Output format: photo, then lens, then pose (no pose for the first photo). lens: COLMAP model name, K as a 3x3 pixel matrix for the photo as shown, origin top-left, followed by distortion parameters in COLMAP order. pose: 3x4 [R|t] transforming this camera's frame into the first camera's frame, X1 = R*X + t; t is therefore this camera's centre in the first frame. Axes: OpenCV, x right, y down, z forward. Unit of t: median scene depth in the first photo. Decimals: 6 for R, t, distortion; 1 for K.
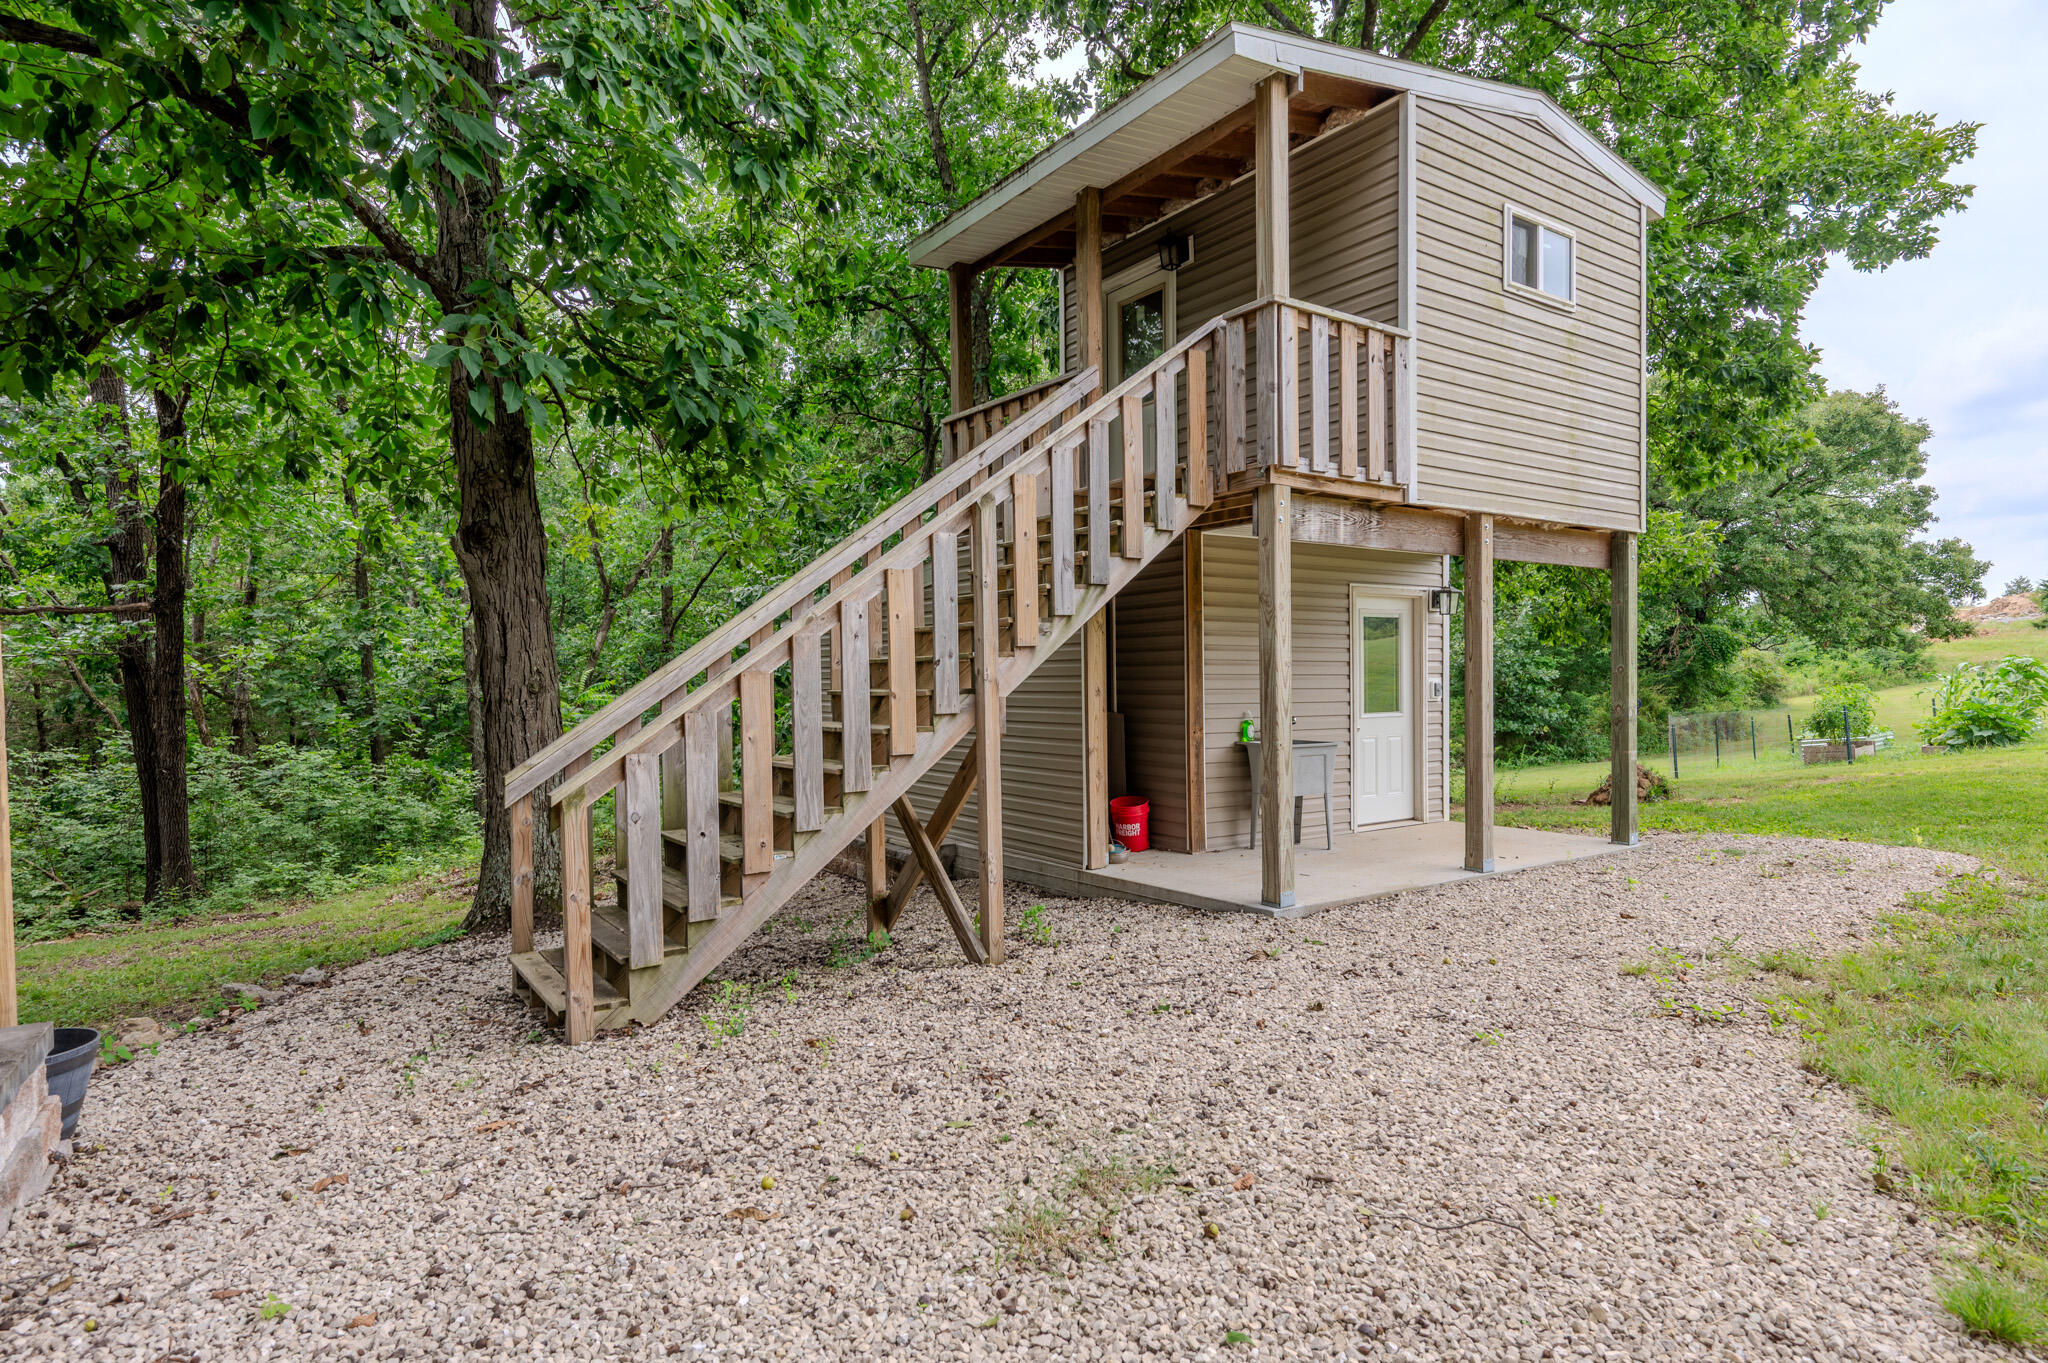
lens RADIAL K [[1077.7, 0, 1032.3], [0, 1077.7, 679.5], [0, 0, 1]] dist [0.001745, 0.000131]
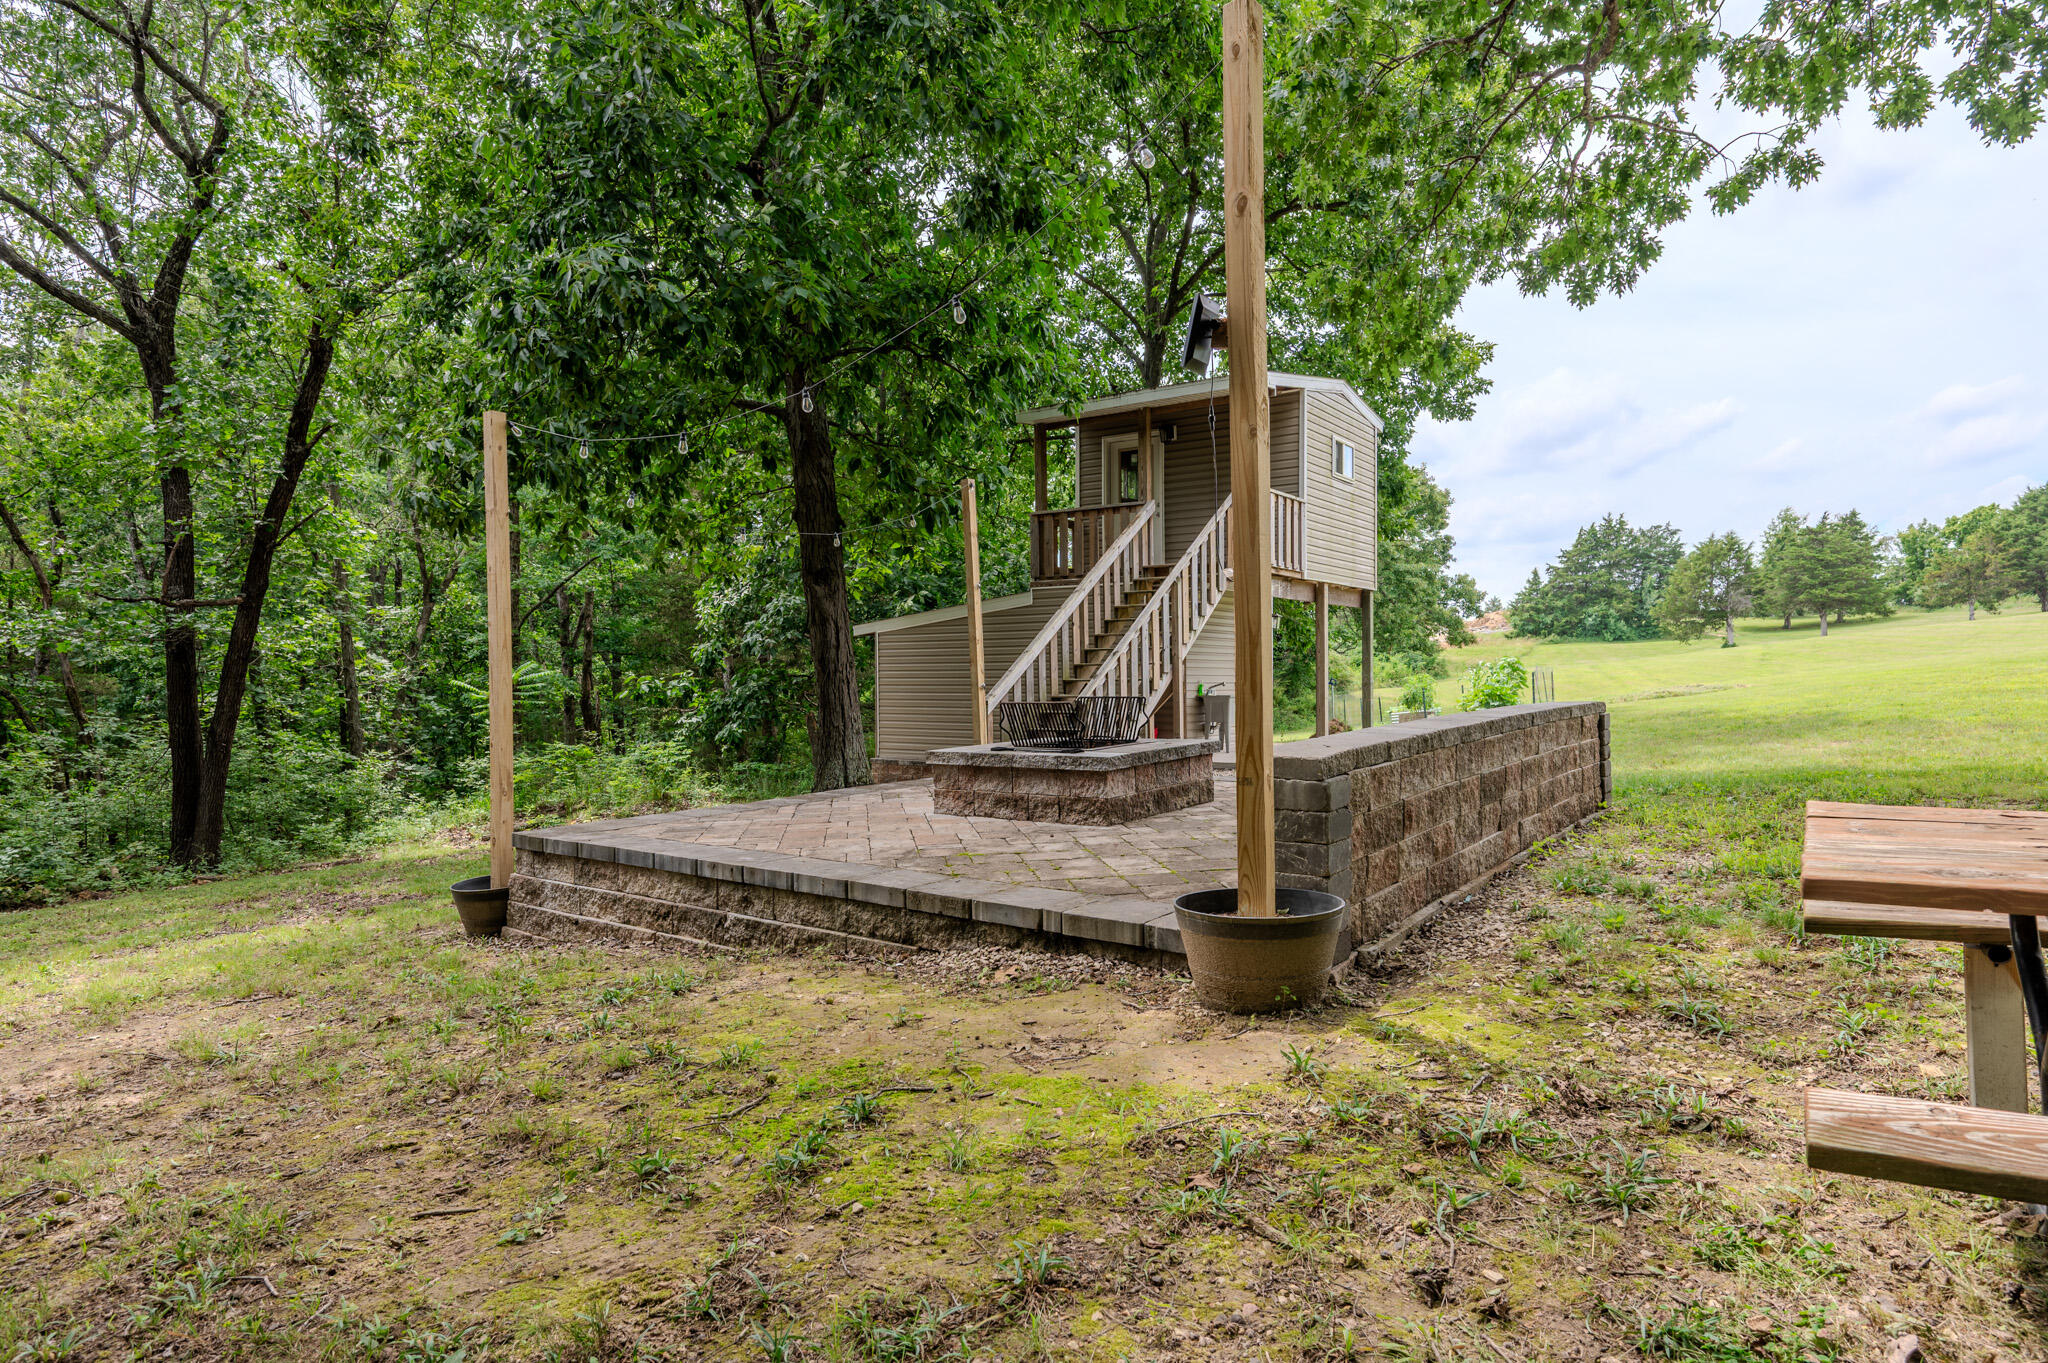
lens RADIAL K [[1077.7, 0, 1017.9], [0, 1077.7, 672.1], [0, 0, 1]] dist [0.001745, 0.000131]
pose [[0.947436, 0.003184, 0.319929, -0.378318], [-0.001298, 0.999981, -0.006106, 0.015685], [-0.319942, 0.005370, 0.947422, -0.368156]]
